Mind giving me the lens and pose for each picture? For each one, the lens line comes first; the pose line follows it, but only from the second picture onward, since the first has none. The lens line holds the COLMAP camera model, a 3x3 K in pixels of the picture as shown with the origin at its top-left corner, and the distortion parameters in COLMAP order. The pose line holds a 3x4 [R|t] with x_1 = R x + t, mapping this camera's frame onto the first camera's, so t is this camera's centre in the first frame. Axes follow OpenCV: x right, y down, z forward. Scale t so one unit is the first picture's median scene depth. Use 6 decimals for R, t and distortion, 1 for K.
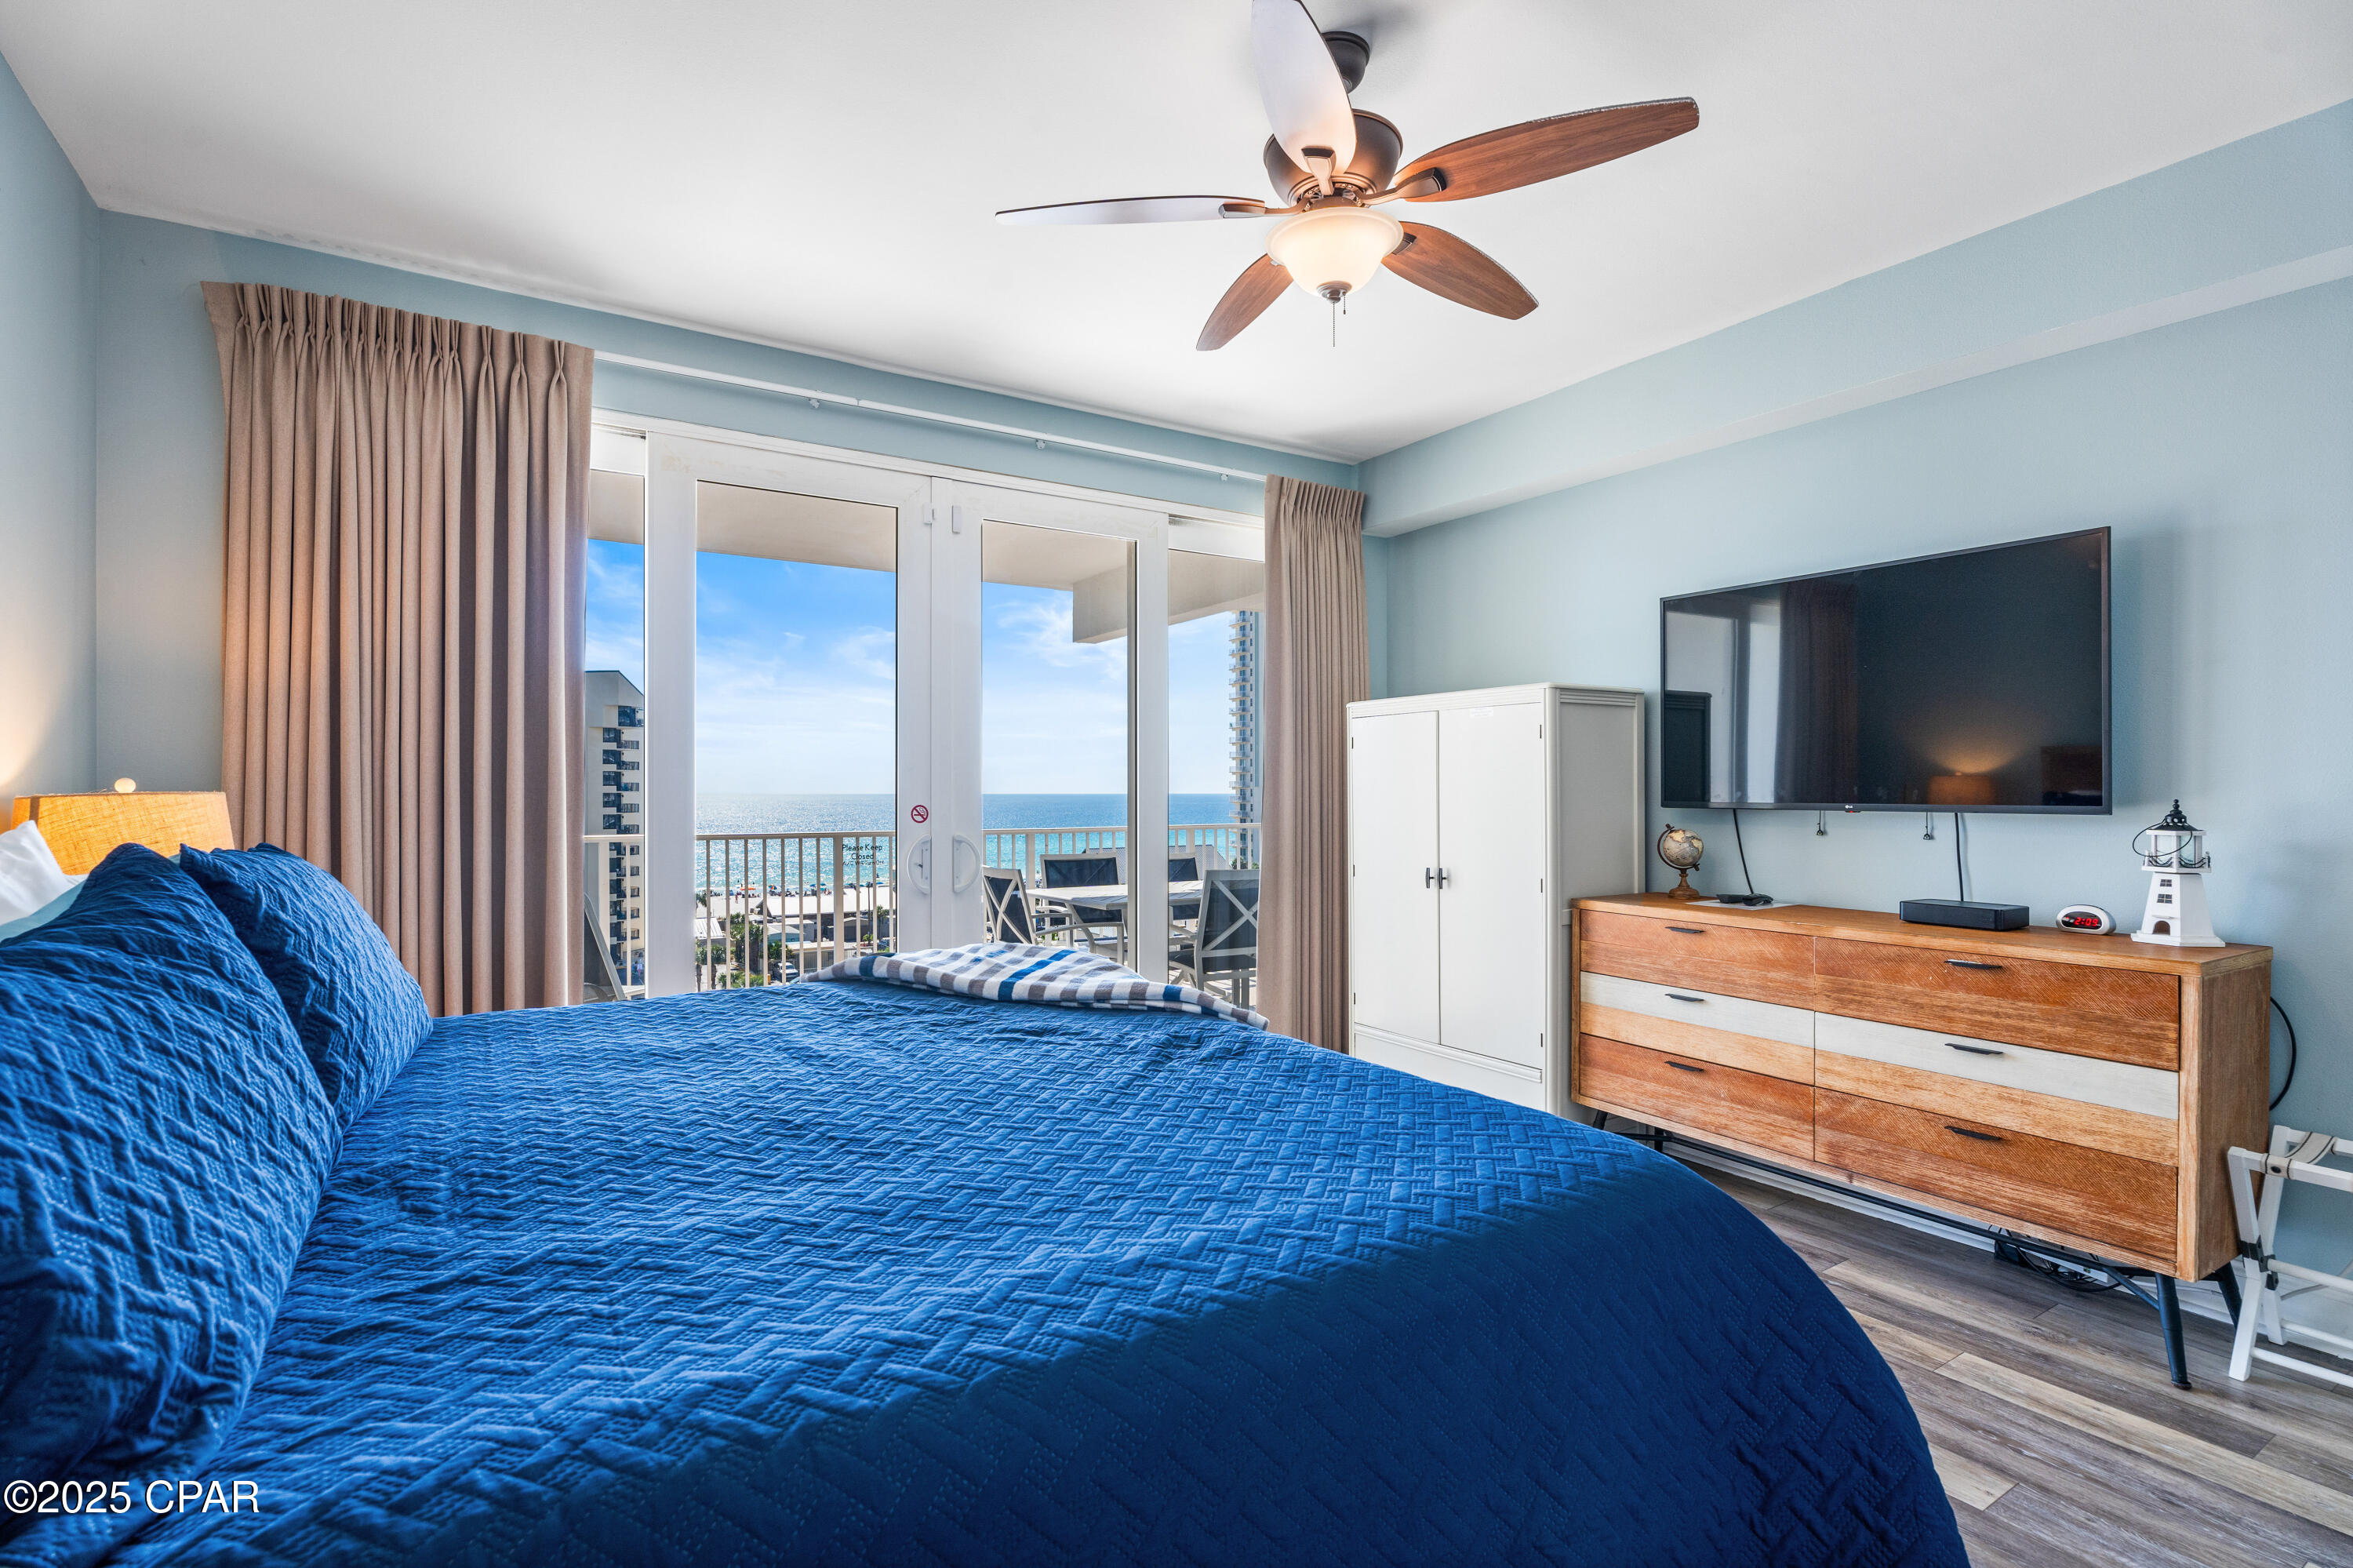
lens RADIAL K [[1110.6, 0, 1194.2], [0, 1110.6, 790.3], [0, 0, 1]] dist [-0.004120, -0.001411]
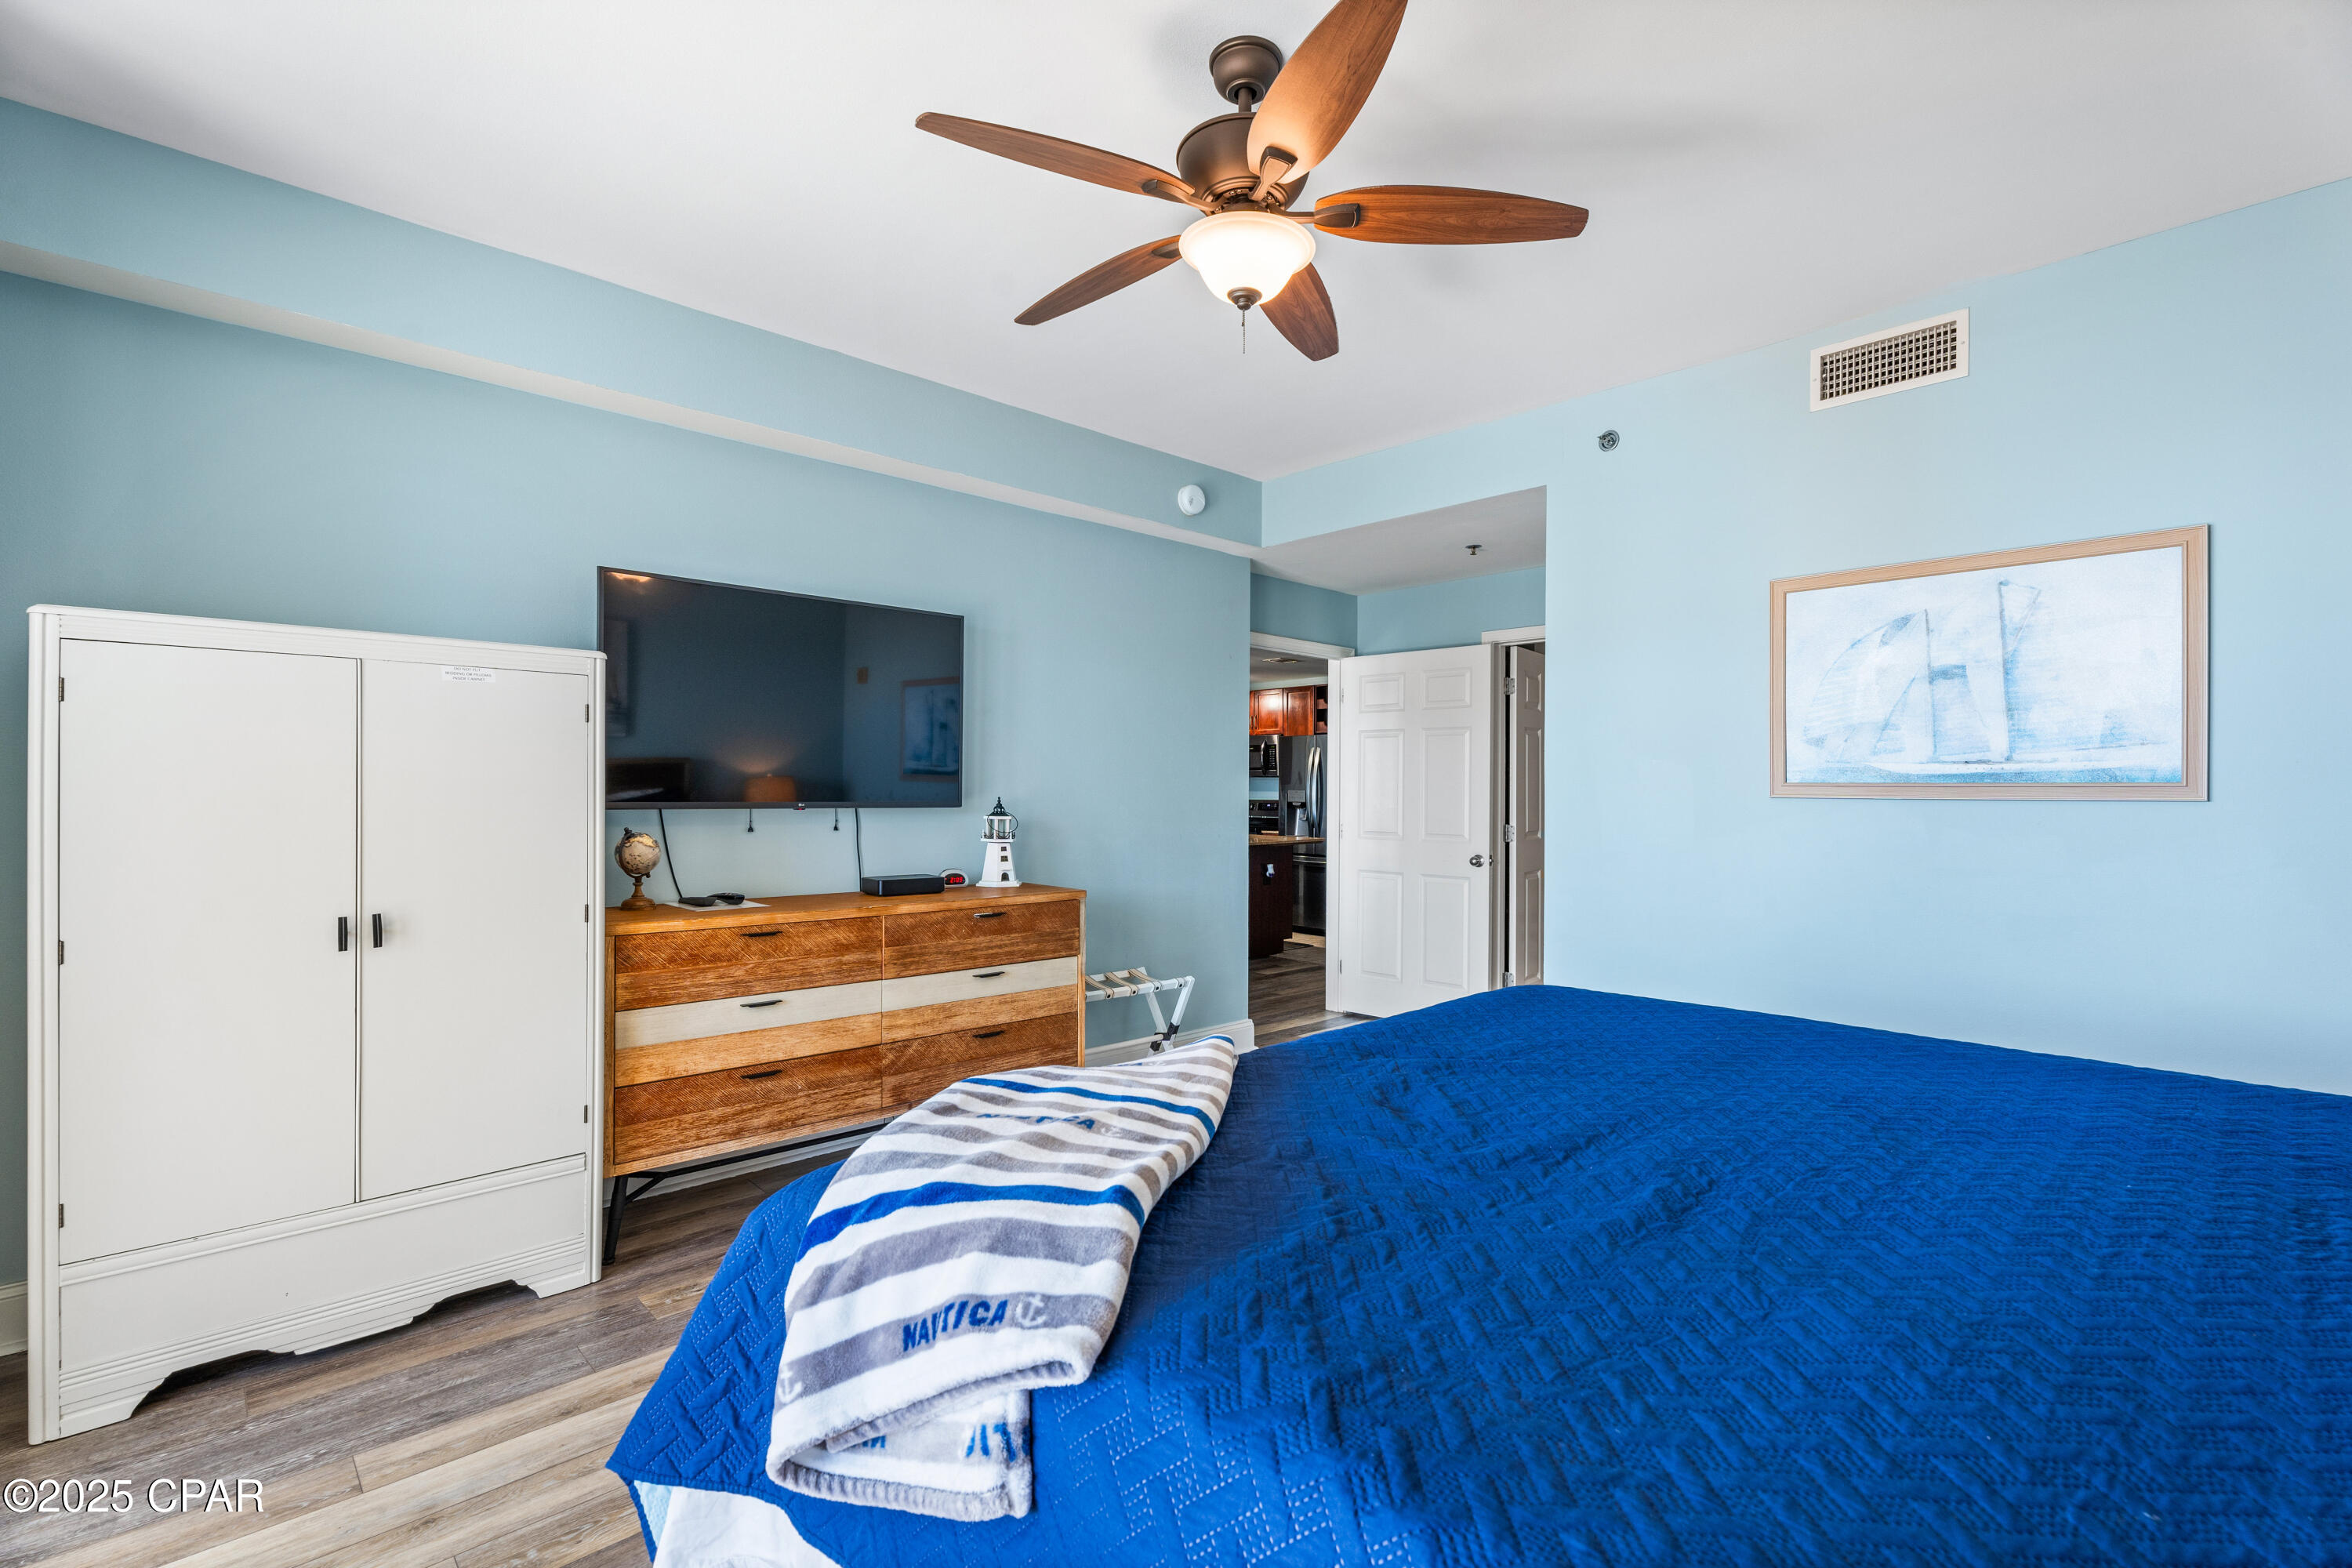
lens RADIAL K [[1059.2, 0, 1174.8], [0, 1059.2, 781.1], [0, 0, 1]] dist [0.005222, -0.000511]
pose [[-0.164699, 0.007675, 0.986314, -0.602127], [-0.004267, 0.999955, -0.008494, -0.002414], [-0.986335, -0.005608, -0.164659, 0.888115]]
